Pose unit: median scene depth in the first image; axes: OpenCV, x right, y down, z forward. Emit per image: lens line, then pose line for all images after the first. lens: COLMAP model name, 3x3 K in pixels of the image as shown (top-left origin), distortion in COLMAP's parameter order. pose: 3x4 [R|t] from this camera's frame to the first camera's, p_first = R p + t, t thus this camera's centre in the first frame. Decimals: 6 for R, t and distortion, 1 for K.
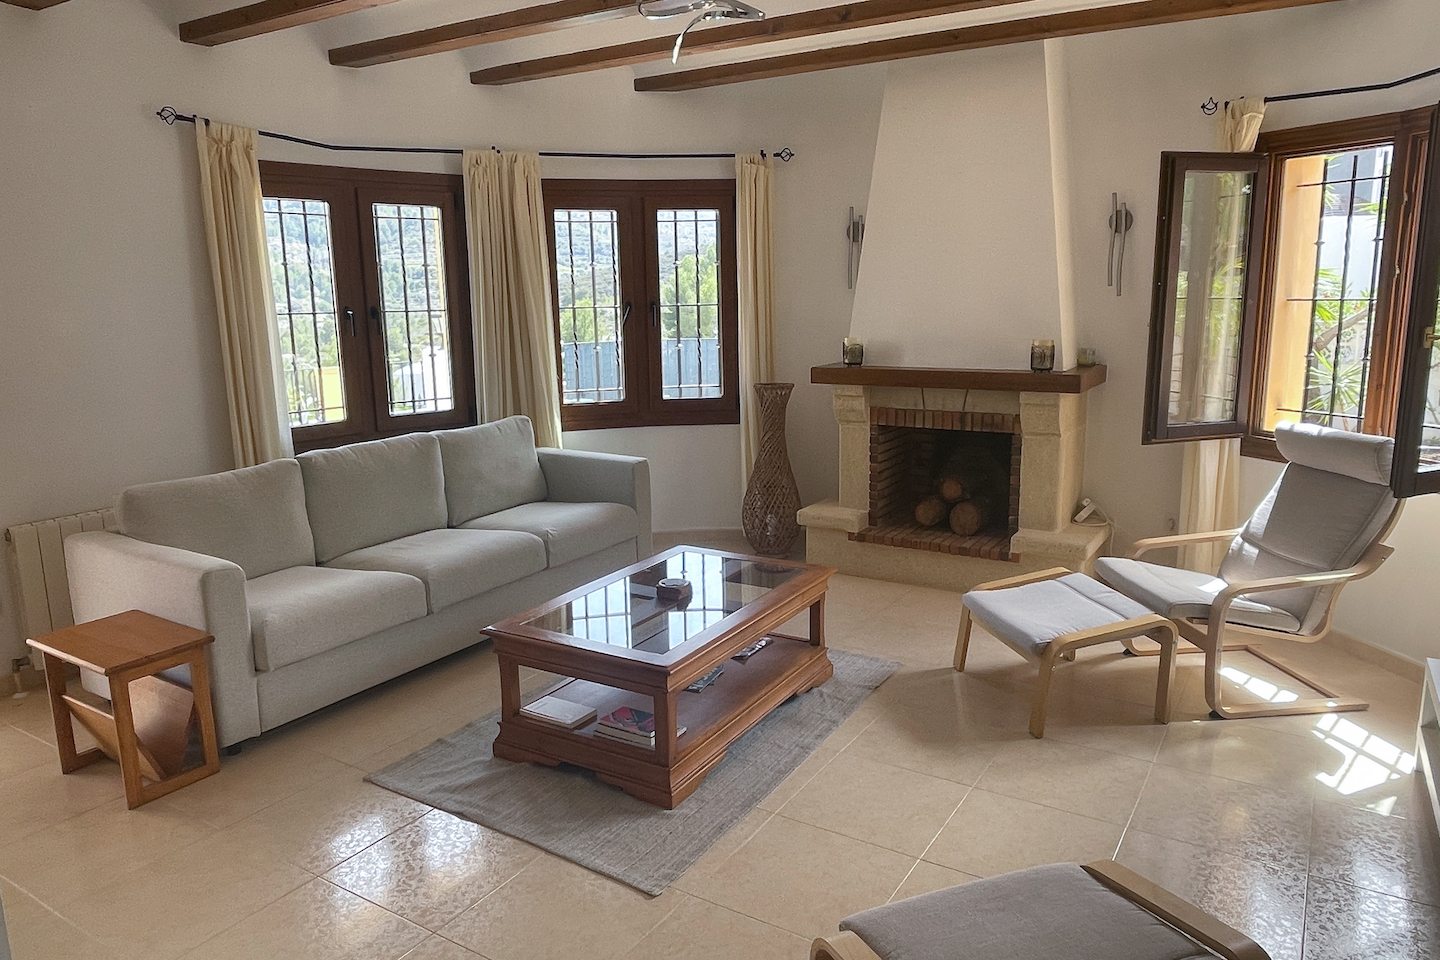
lens RADIAL K [[991.1, 0, 720.0], [0, 991.1, 480.0], [0, 0, 1]] dist [-0.003038, -0.002340]
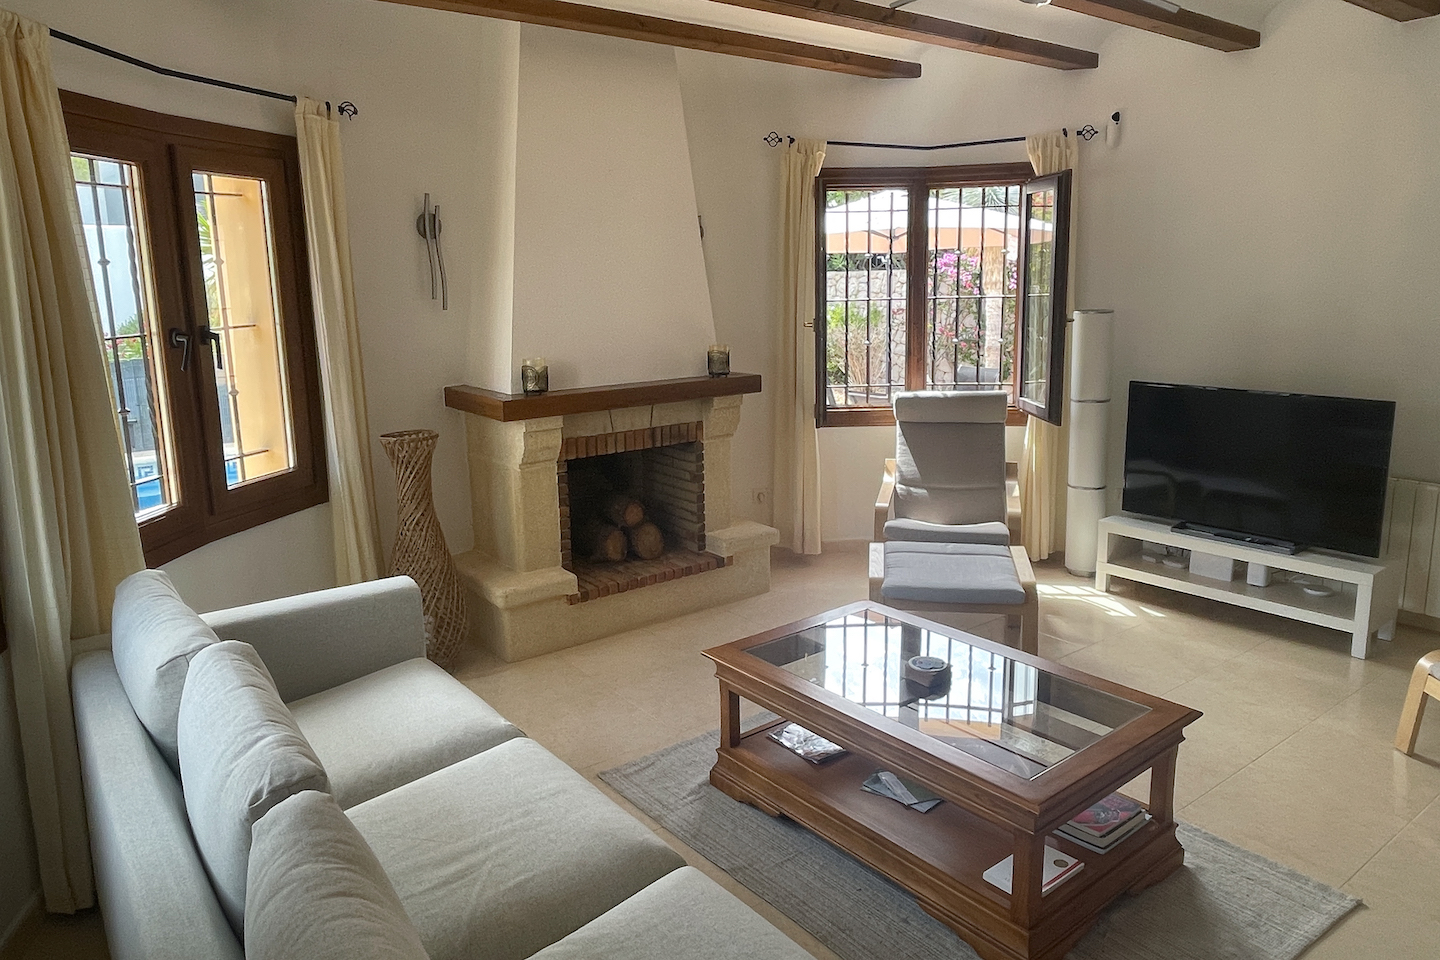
lens RADIAL K [[986.6, 0, 719.8], [0, 986.6, 447.9], [0, 0, 1]] dist [-0.004185, -0.001449]
pose [[0.349057, -0.160166, 0.923313, -0.576913], [0.191715, 0.976651, 0.096941, -0.125239], [-0.917281, 0.143175, 0.371613, 0.590597]]
